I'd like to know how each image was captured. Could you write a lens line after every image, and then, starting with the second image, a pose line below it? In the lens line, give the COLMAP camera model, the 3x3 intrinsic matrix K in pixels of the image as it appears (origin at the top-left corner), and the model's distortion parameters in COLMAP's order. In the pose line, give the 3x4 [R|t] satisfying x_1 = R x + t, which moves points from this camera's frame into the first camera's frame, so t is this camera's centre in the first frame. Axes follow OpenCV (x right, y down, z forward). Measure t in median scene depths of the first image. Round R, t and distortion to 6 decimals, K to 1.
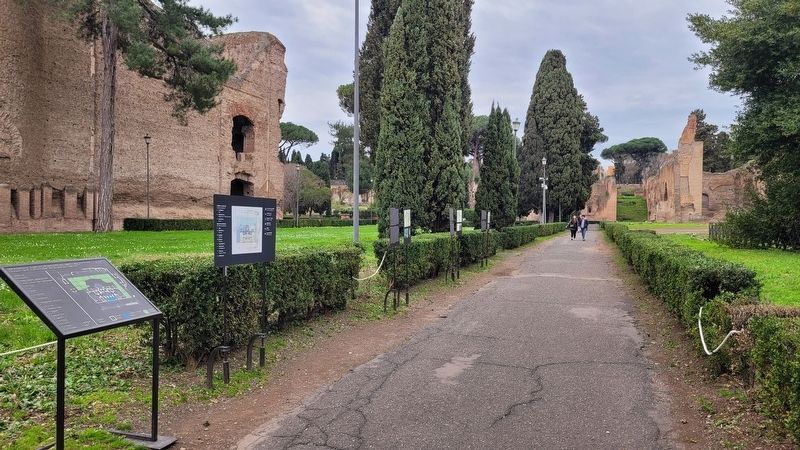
lens RADIAL K [[603.0, 0, 397.5], [0, 603.0, 220.7], [0, 0, 1]] dist [0.053049, -0.041400]
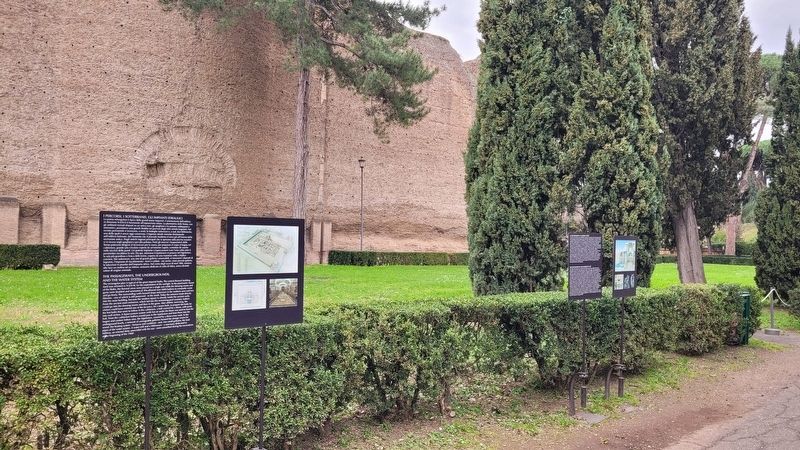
lens RADIAL K [[603.0, 0, 408.4], [0, 603.0, 223.7], [0, 0, 1]] dist [0.053049, -0.041400]
pose [[0.864844, -0.013583, -0.501856, 0.098000], [-0.012149, 0.998775, -0.047969, -0.002241], [0.501893, 0.047583, 0.863620, 0.283601]]
